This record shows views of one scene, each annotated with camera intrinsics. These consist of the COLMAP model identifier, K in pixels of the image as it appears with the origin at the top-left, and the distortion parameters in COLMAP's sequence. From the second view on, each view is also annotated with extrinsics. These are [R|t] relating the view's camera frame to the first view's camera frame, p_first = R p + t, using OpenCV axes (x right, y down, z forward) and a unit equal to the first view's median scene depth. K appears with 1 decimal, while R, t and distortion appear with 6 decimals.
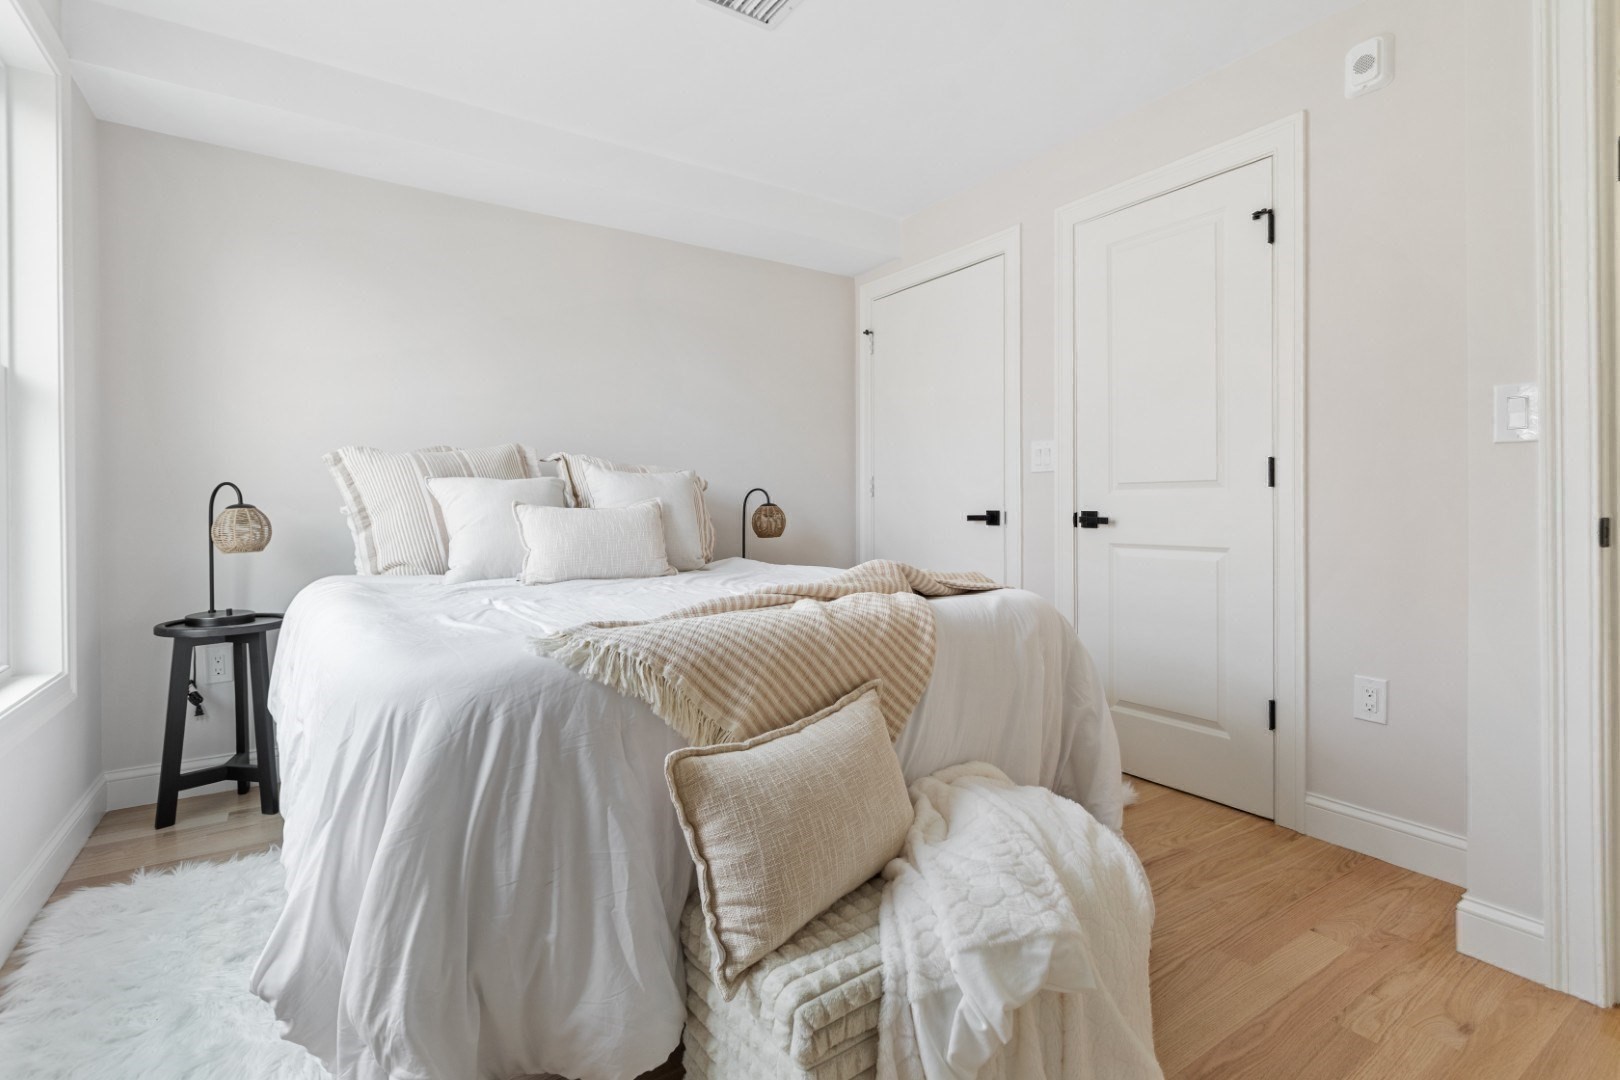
lens RADIAL K [[775.1, 0, 815.7], [0, 775.1, 490.1], [0, 0, 1]] dist [0.000285, 0.000299]
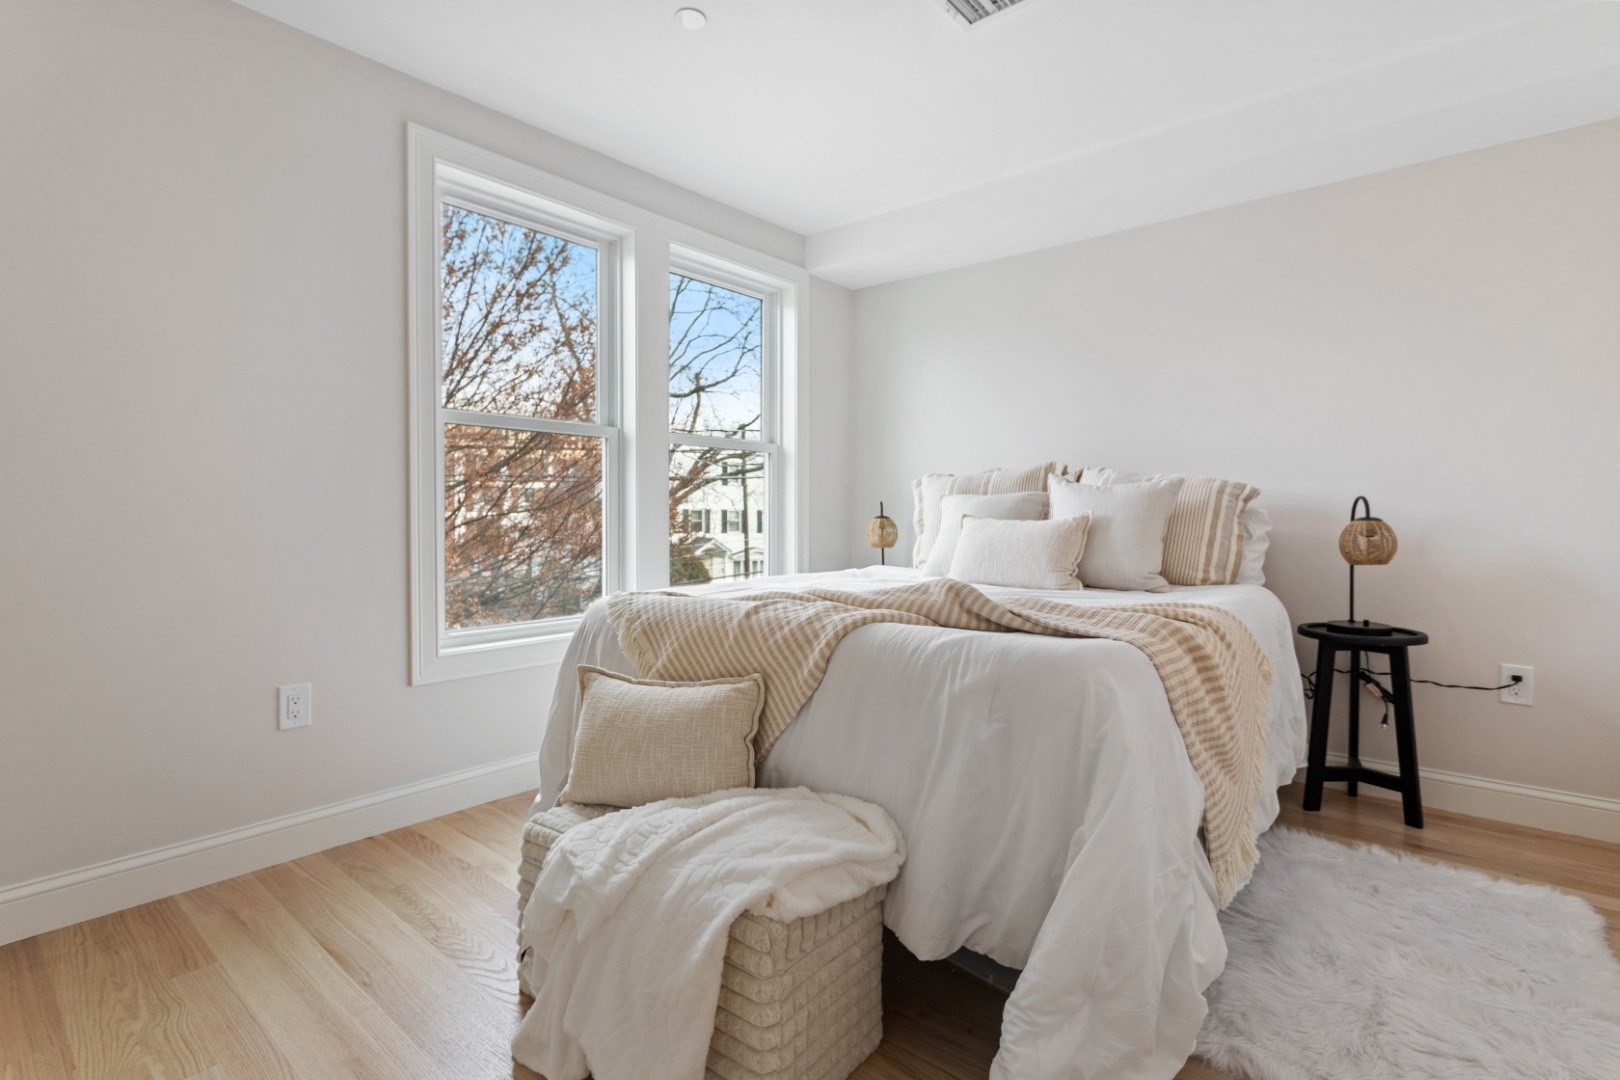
lens RADIAL K [[768.3, 0, 810.3], [0, 768.3, 517.4], [0, 0, 1]] dist [0.002479, 0.000128]
pose [[0.273259, 0.003998, -0.961932, 0.472041], [0.013024, 0.999884, 0.007855, 0.005485], [0.961852, -0.014675, 0.273175, 0.316371]]
